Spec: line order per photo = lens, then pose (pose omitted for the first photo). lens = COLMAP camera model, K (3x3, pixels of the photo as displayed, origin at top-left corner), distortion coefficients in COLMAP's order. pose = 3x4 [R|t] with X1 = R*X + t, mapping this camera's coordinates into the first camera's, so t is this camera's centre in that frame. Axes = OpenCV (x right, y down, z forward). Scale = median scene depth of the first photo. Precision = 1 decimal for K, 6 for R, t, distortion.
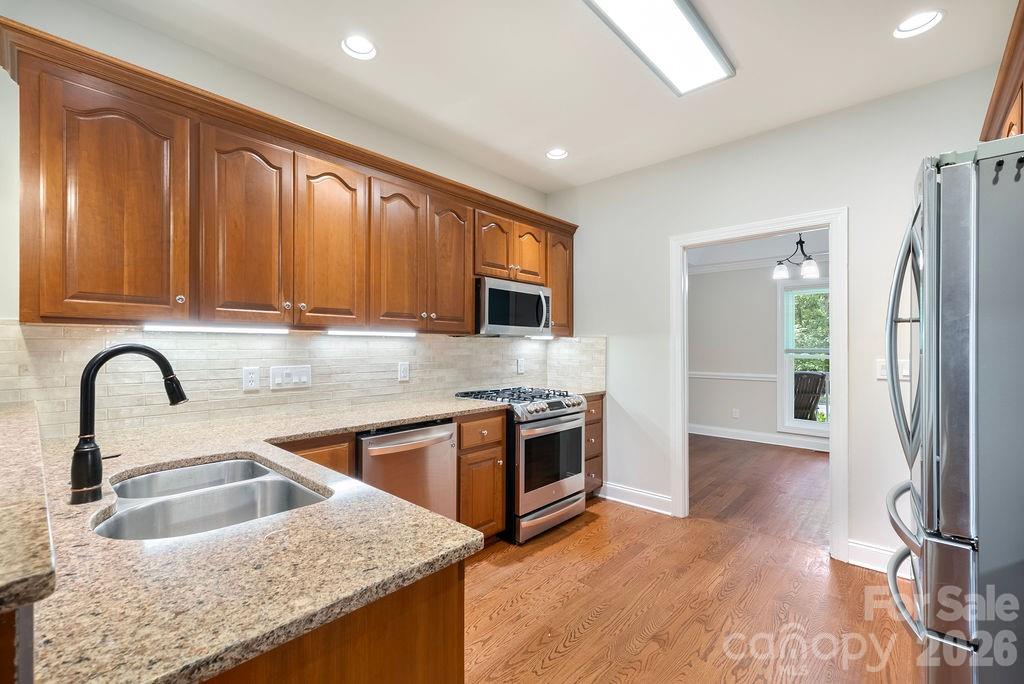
lens RADIAL K [[444.6, 0, 485.6], [0, 444.6, 349.2], [0, 0, 1]] dist [0.008164, -0.000202]
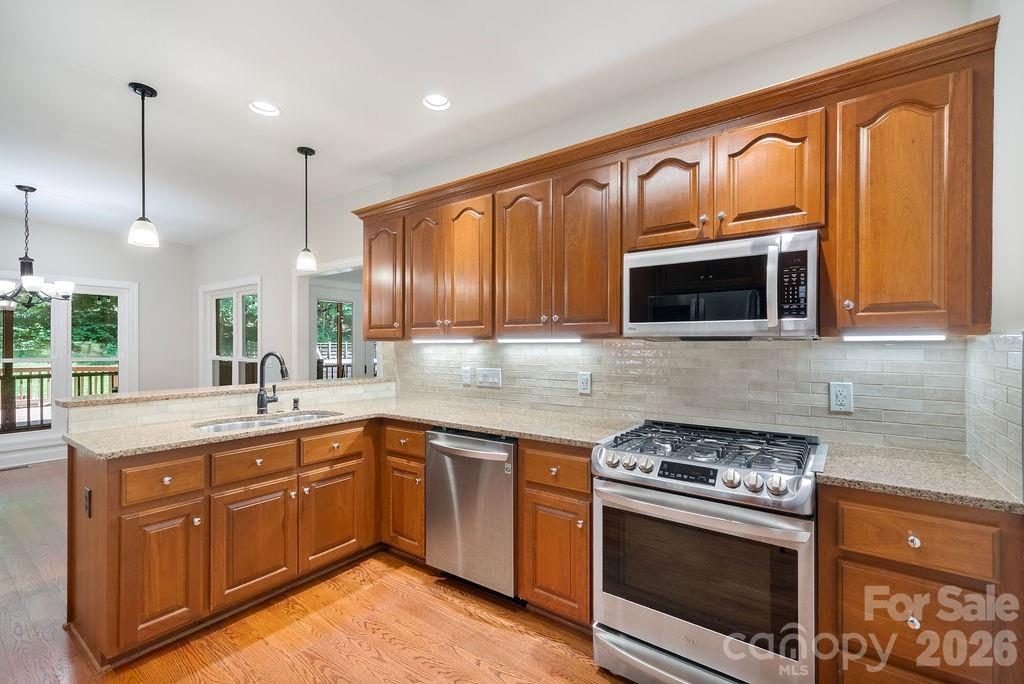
lens RADIAL K [[444.6, 0, 514.1], [0, 444.6, 346.6], [0, 0, 1]] dist [0.008164, -0.000202]
pose [[0.138136, -0.000770, -0.990413, 0.665782], [-0.006761, 0.999976, -0.001720, -0.018040], [0.990390, 0.006933, 0.138127, 0.754052]]
